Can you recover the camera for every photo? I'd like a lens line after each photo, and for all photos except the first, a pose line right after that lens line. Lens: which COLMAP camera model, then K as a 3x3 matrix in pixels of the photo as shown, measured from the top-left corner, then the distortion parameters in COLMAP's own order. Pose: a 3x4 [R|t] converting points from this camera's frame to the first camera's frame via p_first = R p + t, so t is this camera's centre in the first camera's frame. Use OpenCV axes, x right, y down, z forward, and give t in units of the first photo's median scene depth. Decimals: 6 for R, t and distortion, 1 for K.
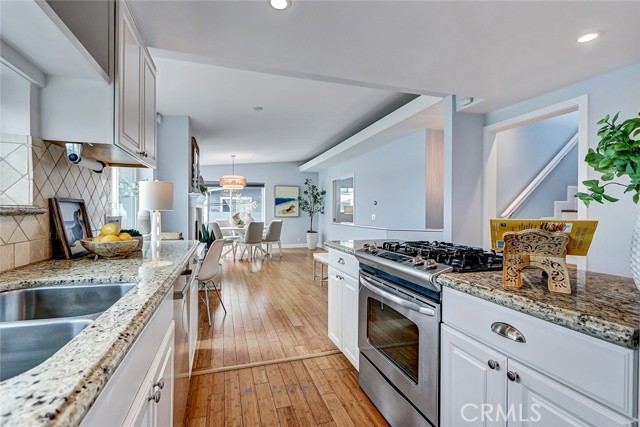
lens RADIAL K [[295.6, 0, 317.2], [0, 295.6, 208.7], [0, 0, 1]] dist [0.000427, -0.000345]
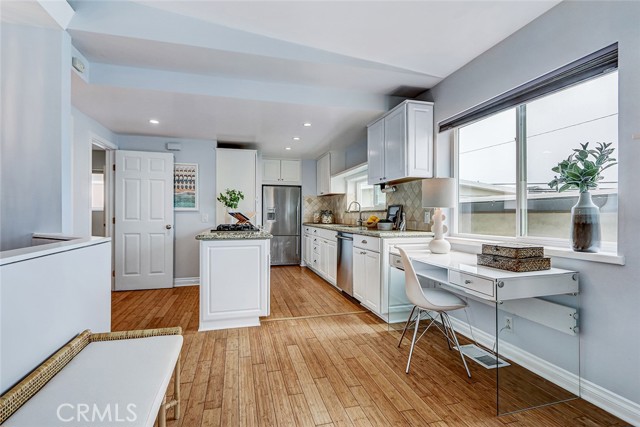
lens RADIAL K [[295.0, 0, 308.2], [0, 295.0, 210.9], [0, 0, 1]] dist [0.001076, -0.000181]
pose [[-0.997138, -0.006746, 0.075307, -0.055817], [-0.008229, 0.999778, -0.019409, 0.011409], [-0.075159, -0.019973, -0.996971, 0.604879]]
